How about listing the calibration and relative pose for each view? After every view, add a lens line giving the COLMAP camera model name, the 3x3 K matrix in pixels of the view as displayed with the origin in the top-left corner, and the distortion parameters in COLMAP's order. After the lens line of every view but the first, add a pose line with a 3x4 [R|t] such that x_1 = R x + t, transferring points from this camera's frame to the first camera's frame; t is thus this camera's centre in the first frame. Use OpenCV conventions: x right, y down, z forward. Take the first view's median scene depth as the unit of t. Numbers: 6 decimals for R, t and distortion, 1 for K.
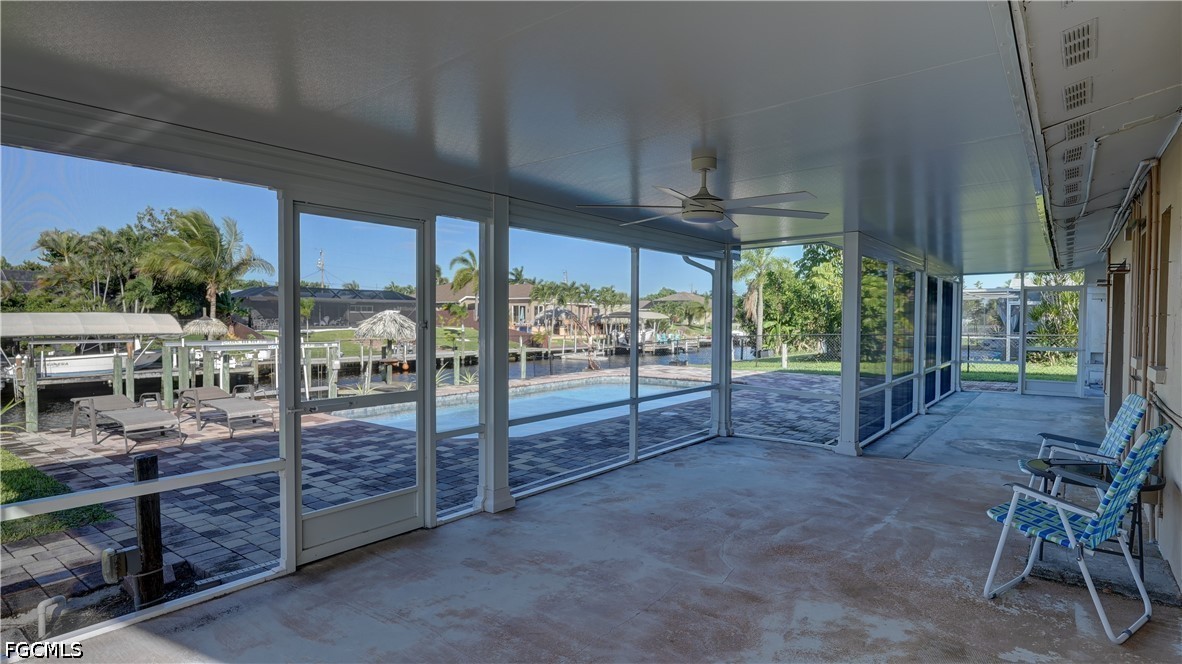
lens RADIAL K [[623.5, 0, 591.0], [0, 623.5, 332.0], [0, 0, 1]] dist [-0.004673, 0.002717]
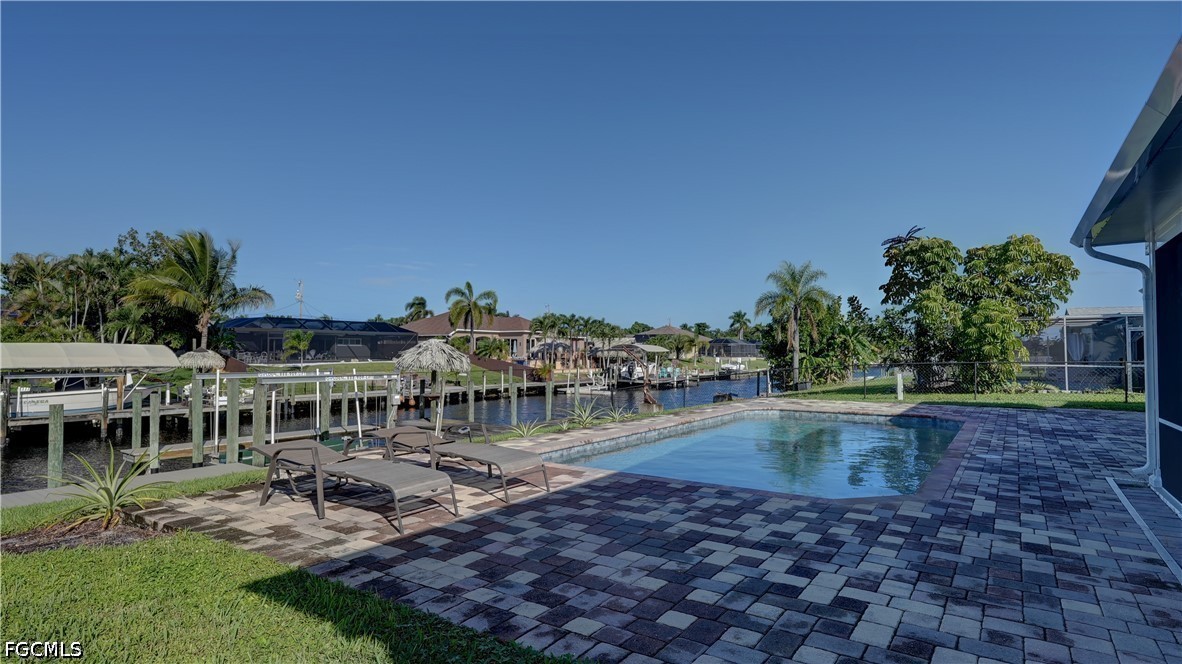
lens RADIAL K [[623.5, 0, 591.0], [0, 623.5, 332.0], [0, 0, 1]] dist [-0.004673, 0.002717]
pose [[0.998150, 0.000351, 0.060805, -0.097851], [0.003105, 0.998385, -0.056726, 0.004314], [-0.060726, 0.056810, 0.996536, 0.057581]]
